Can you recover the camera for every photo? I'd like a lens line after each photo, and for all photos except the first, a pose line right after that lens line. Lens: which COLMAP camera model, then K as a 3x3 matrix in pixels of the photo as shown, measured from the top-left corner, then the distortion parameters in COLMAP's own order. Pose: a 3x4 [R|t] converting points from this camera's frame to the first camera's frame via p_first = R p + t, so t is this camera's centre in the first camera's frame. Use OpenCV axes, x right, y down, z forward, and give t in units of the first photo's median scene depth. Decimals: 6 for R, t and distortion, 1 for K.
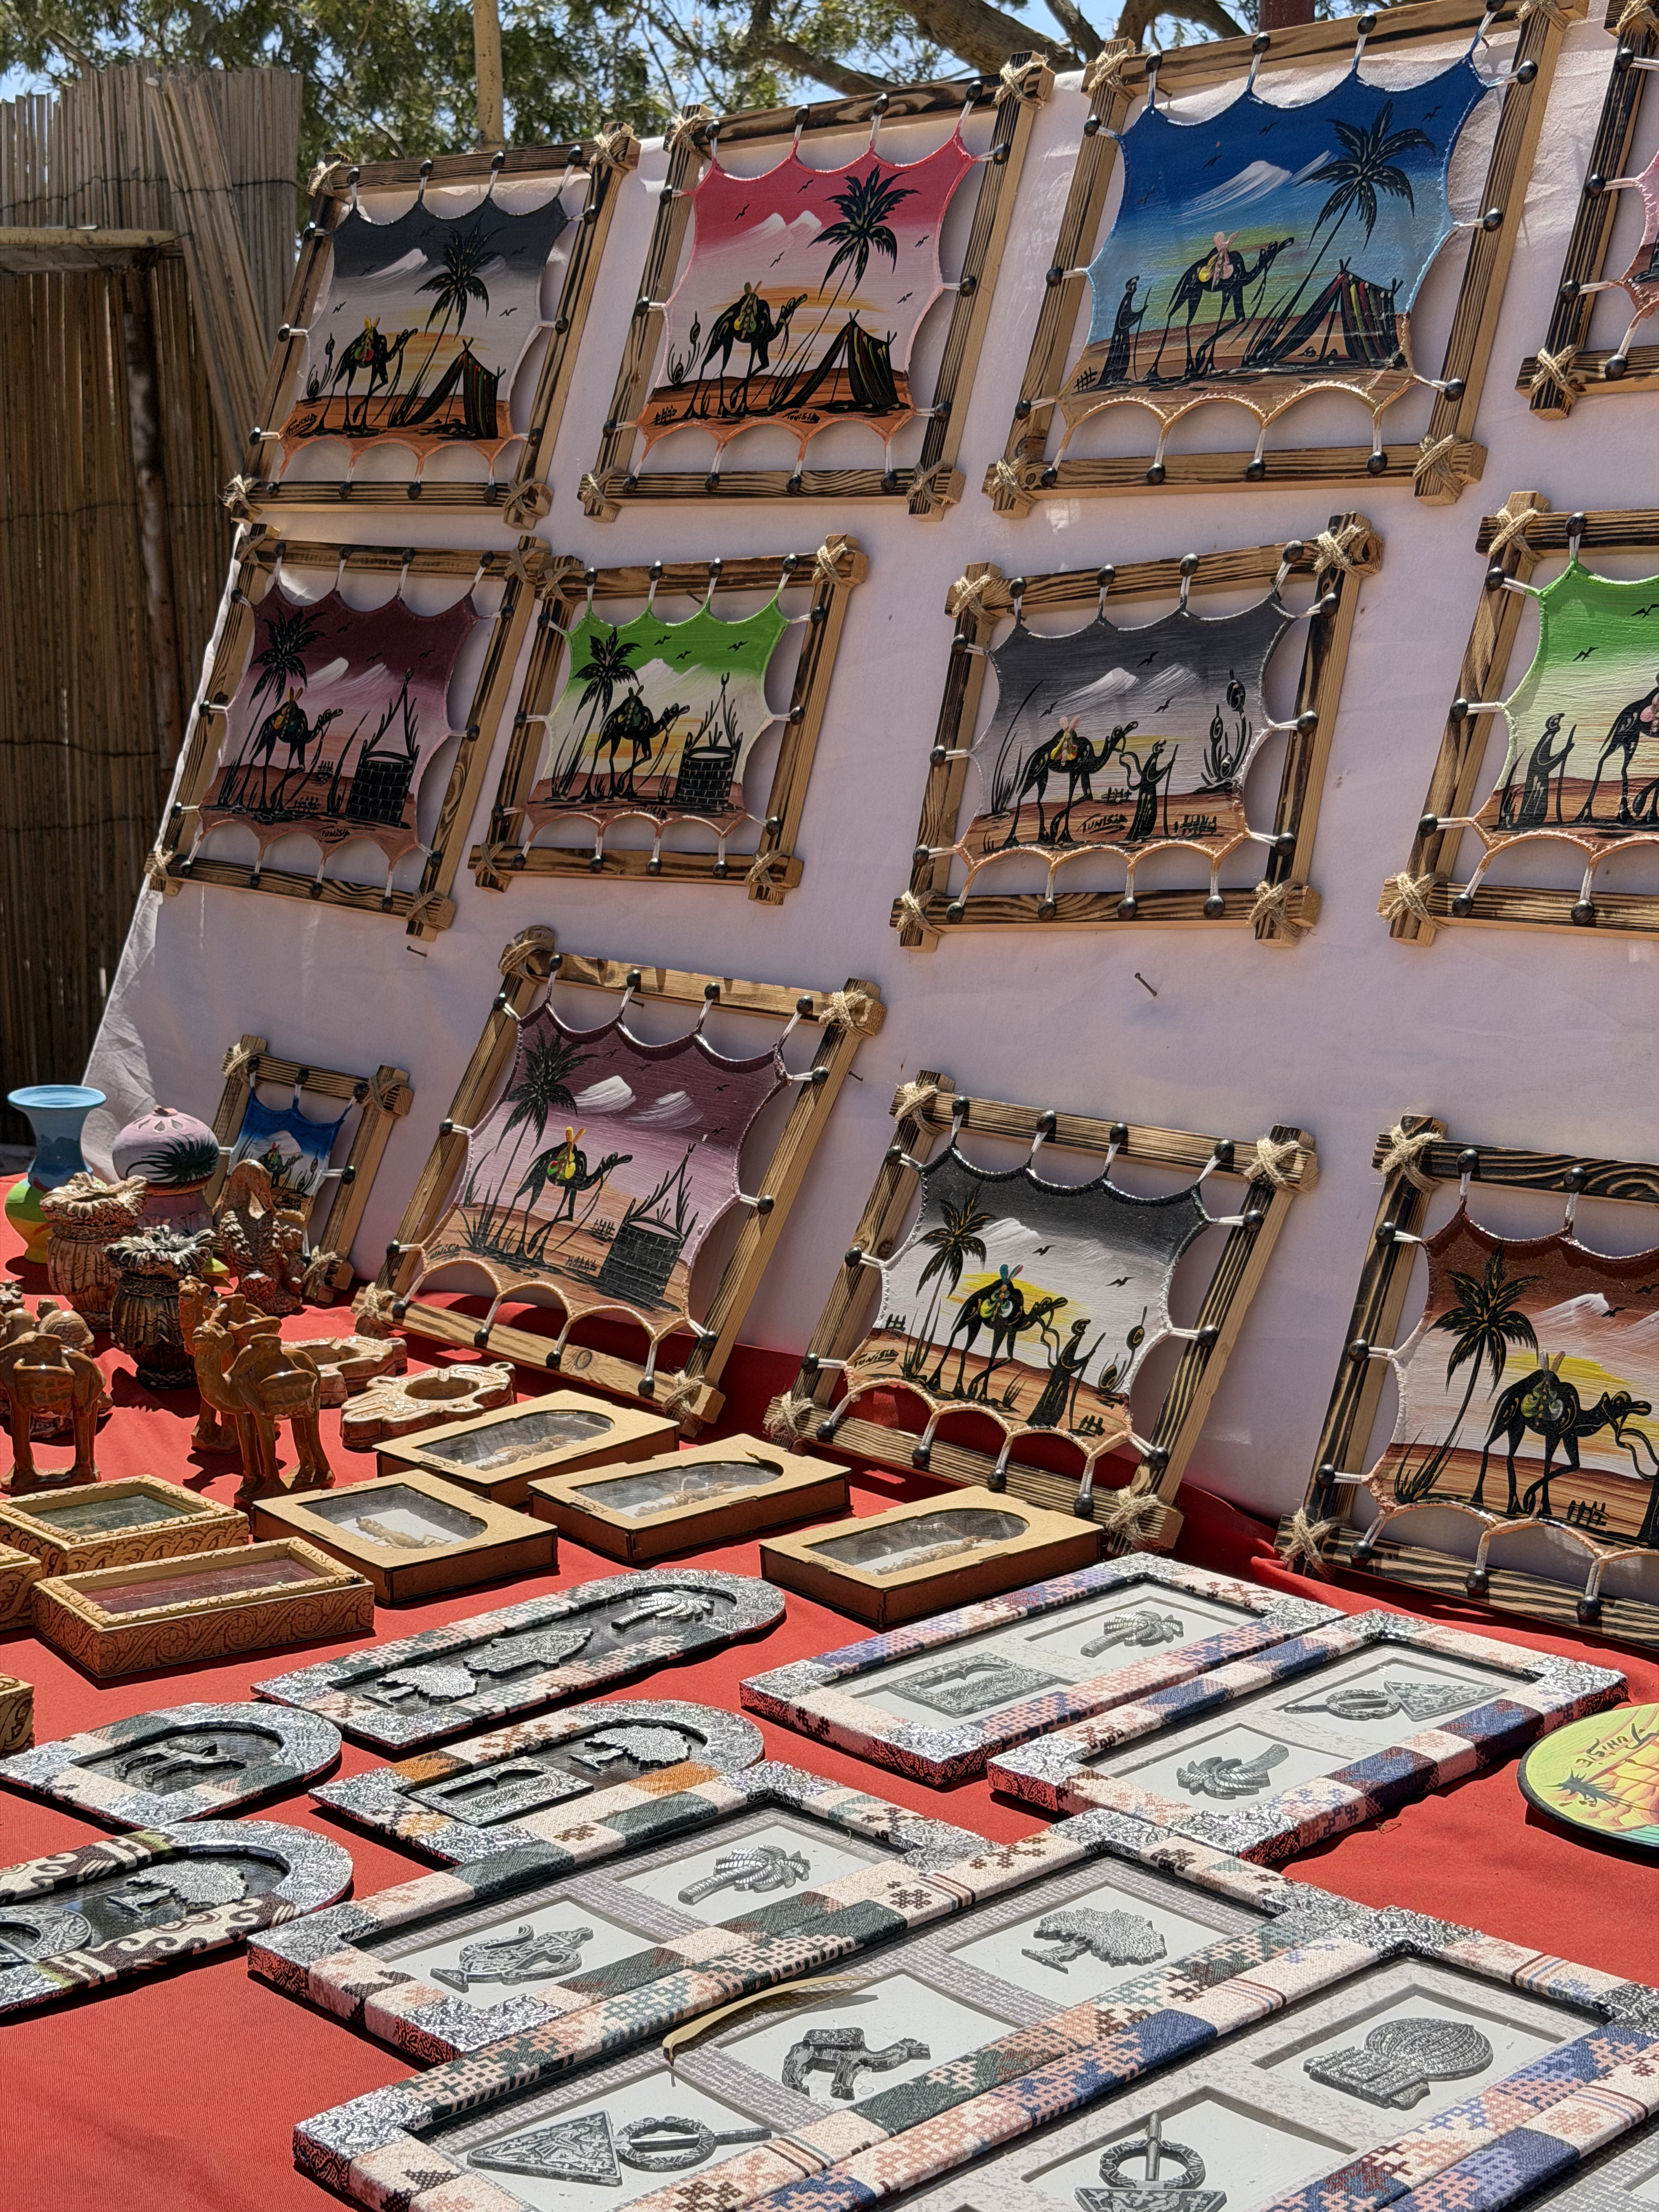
lens RADIAL K [[3082.7, 0, 830.0], [0, 3082.7, 1104.4], [0, 0, 1]] dist [0.137547, 0.000000]
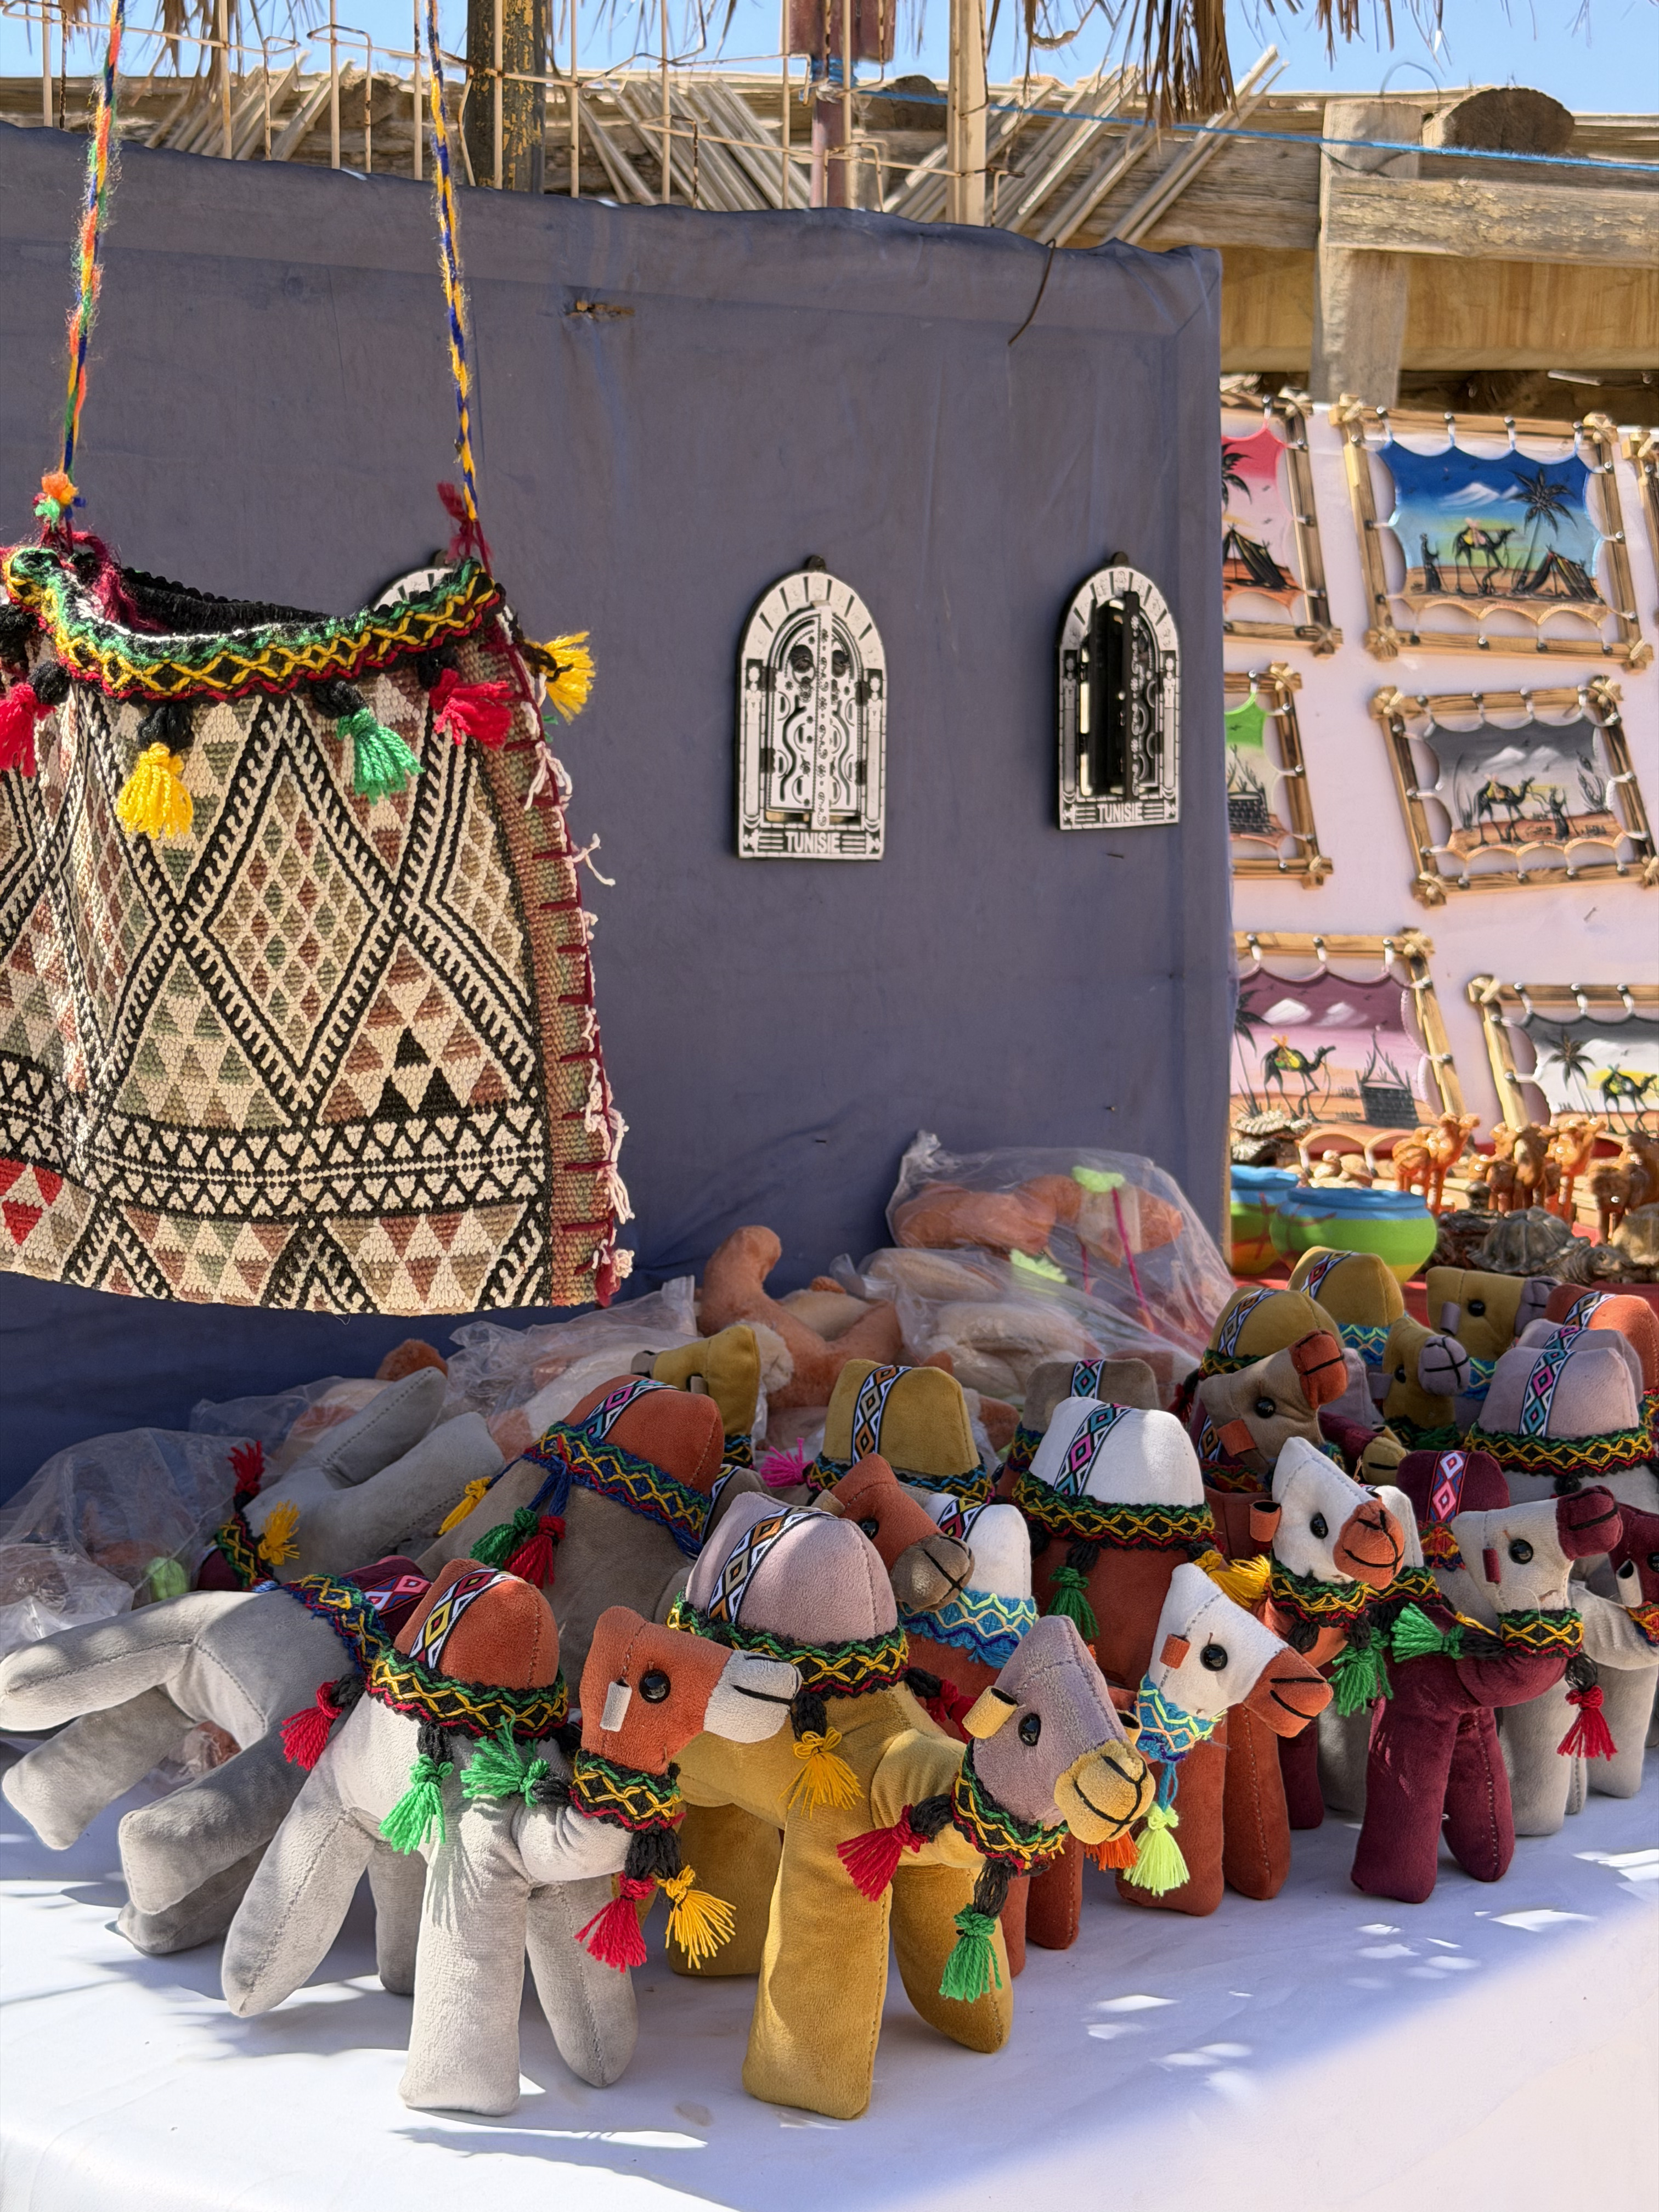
lens RADIAL K [[3082.7, 0, 830.2], [0, 3082.7, 1106.8], [0, 0, 1]] dist [0.137547, 0.000000]
pose [[0.343228, -0.065624, 0.936957, -1.776741], [0.124110, 0.991978, 0.024013, -0.024434], [-0.931016, 0.108044, 0.348619, 0.753205]]
